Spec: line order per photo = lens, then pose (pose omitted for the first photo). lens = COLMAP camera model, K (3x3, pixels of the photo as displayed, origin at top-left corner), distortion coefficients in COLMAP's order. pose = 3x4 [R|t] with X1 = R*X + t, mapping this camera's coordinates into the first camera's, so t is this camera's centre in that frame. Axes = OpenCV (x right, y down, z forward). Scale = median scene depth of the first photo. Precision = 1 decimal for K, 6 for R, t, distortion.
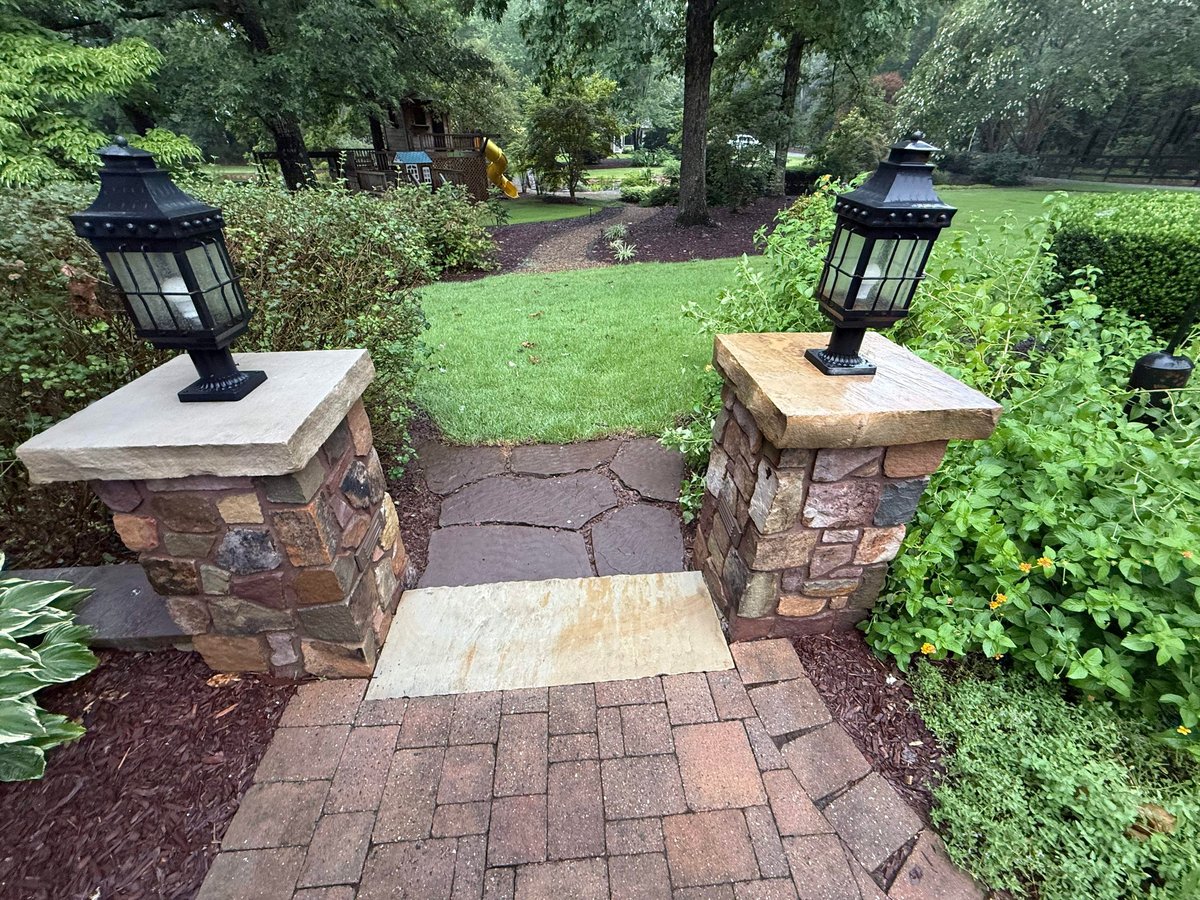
lens RADIAL K [[476.0, 0, 596.6], [0, 476.0, 457.4], [0, 0, 1]] dist [-0.002193, -0.000142]
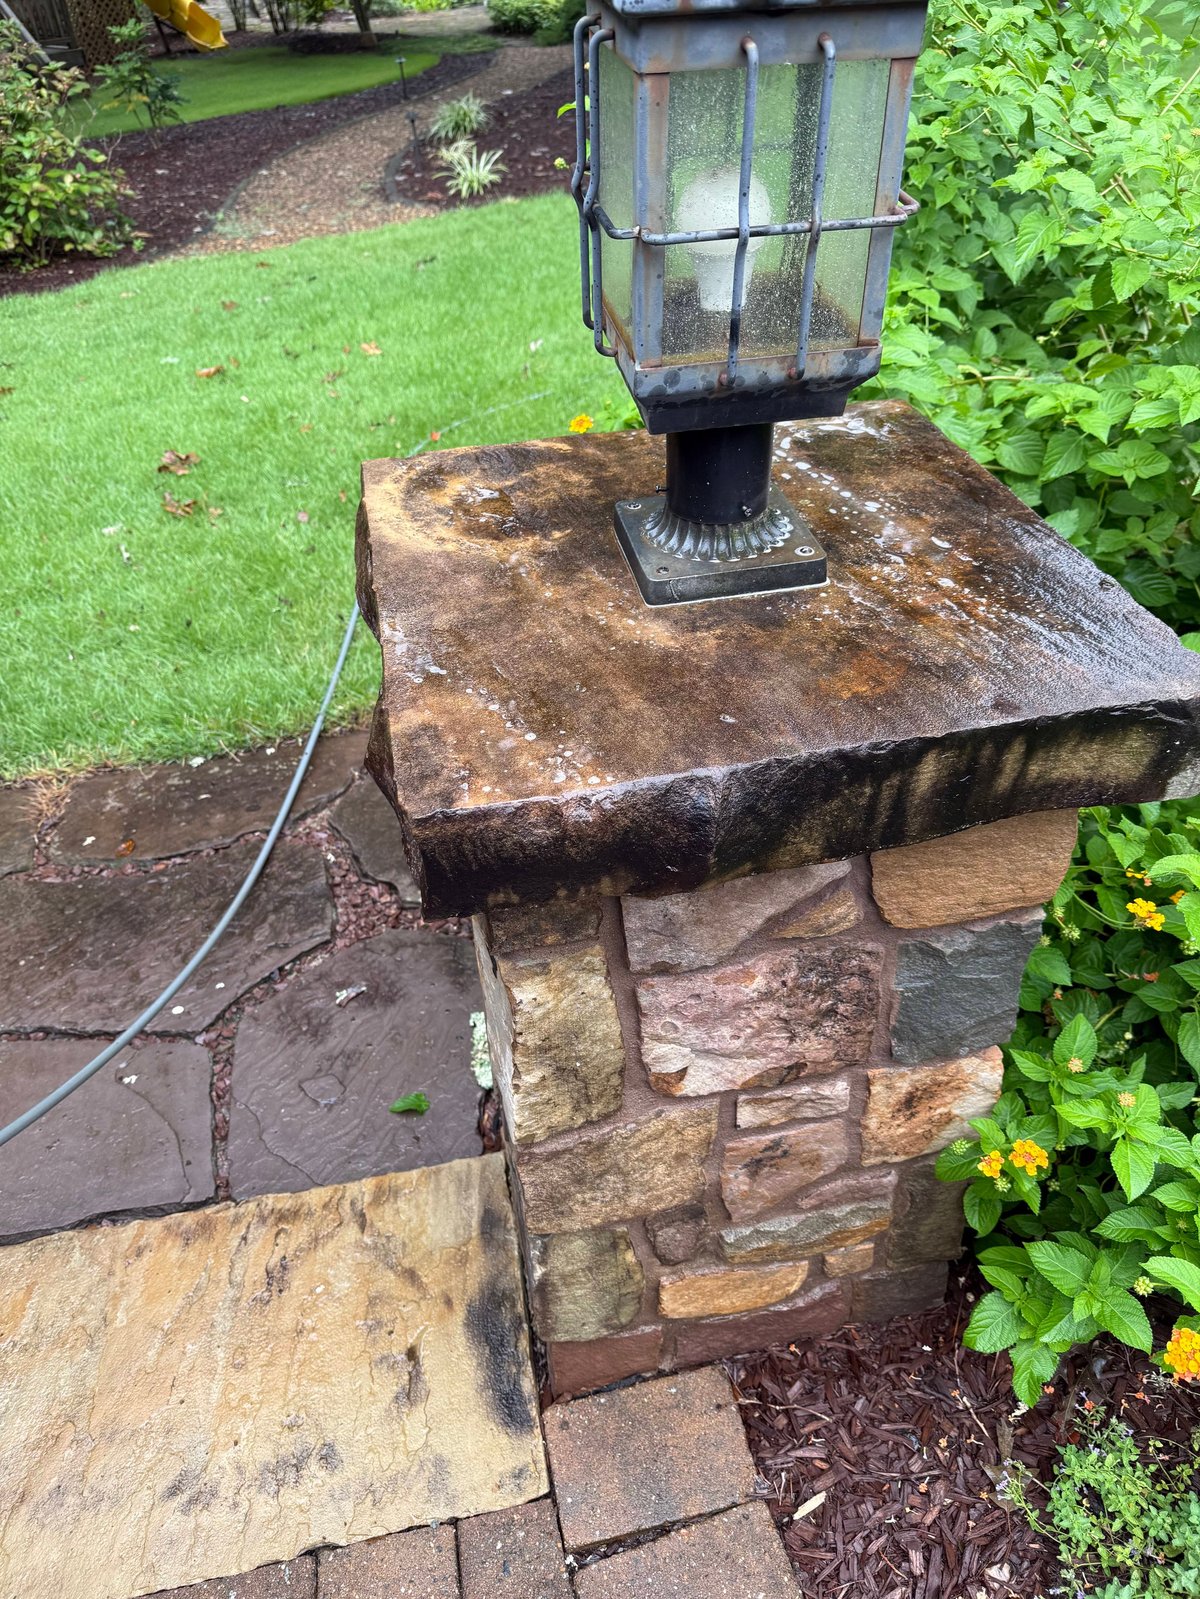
lens RADIAL K [[1131.3, 0, 598.7], [0, 1131.3, 798.1], [0, 0, 1]] dist [-0.005878, -0.006390]
pose [[0.993546, -0.105140, 0.042570, 0.096560], [0.100335, 0.989656, 0.102535, -0.030028], [-0.052910, -0.097602, 0.993818, 0.077122]]
